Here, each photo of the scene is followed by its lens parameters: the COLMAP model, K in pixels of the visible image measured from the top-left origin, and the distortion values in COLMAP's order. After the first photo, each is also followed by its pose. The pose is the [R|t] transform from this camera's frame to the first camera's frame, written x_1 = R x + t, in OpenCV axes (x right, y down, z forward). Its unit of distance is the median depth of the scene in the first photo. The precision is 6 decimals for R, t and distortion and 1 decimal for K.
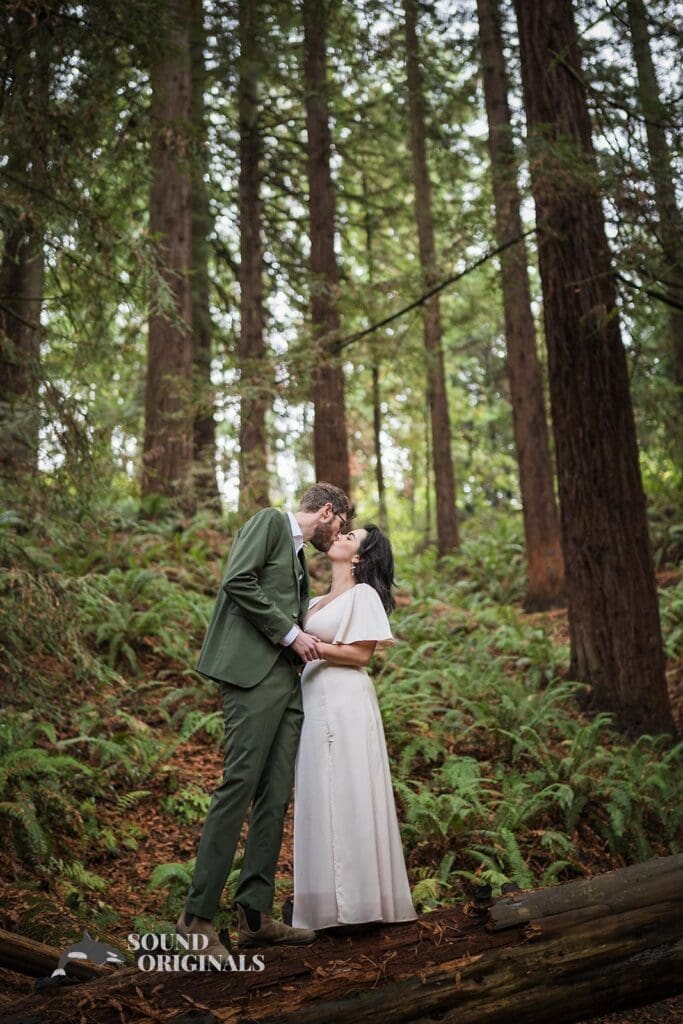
lens RADIAL K [[1451.2, 0, 341.5], [0, 1451.2, 512.0], [0, 0, 1]] dist [-0.008281, 0.008174]
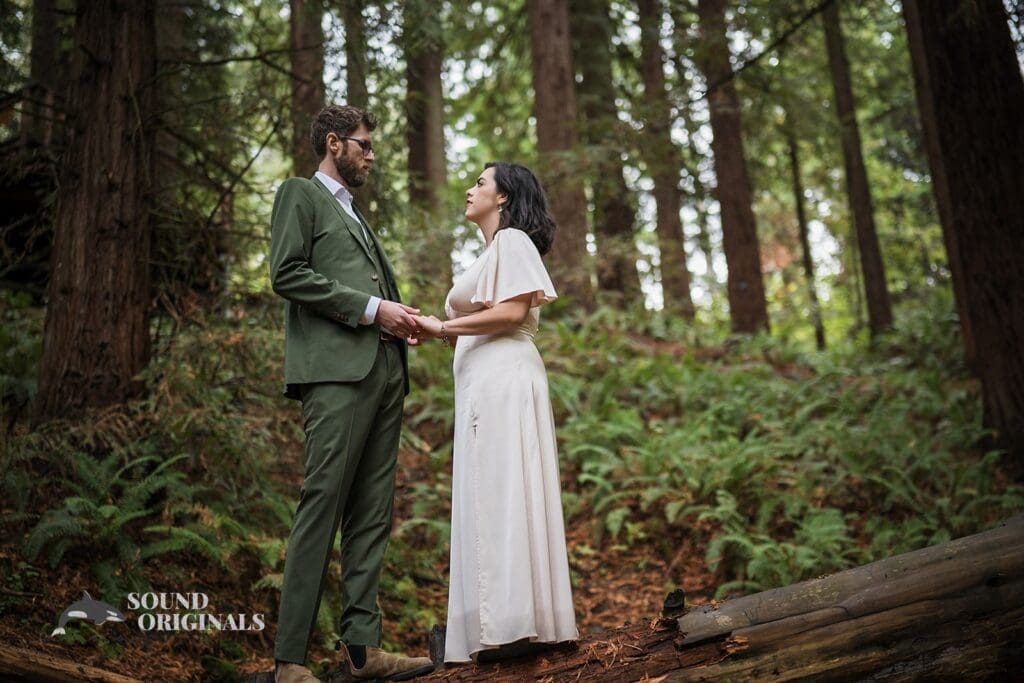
lens RADIAL K [[1444.3, 0, 511.8], [0, 1444.3, 358.5], [0, 0, 1]] dist [0.008978, -0.012001]
pose [[0.975437, -0.094193, -0.199125, 0.060749], [0.097181, 0.995253, 0.005264, 0.040959], [0.197684, -0.024486, 0.979960, 0.076998]]
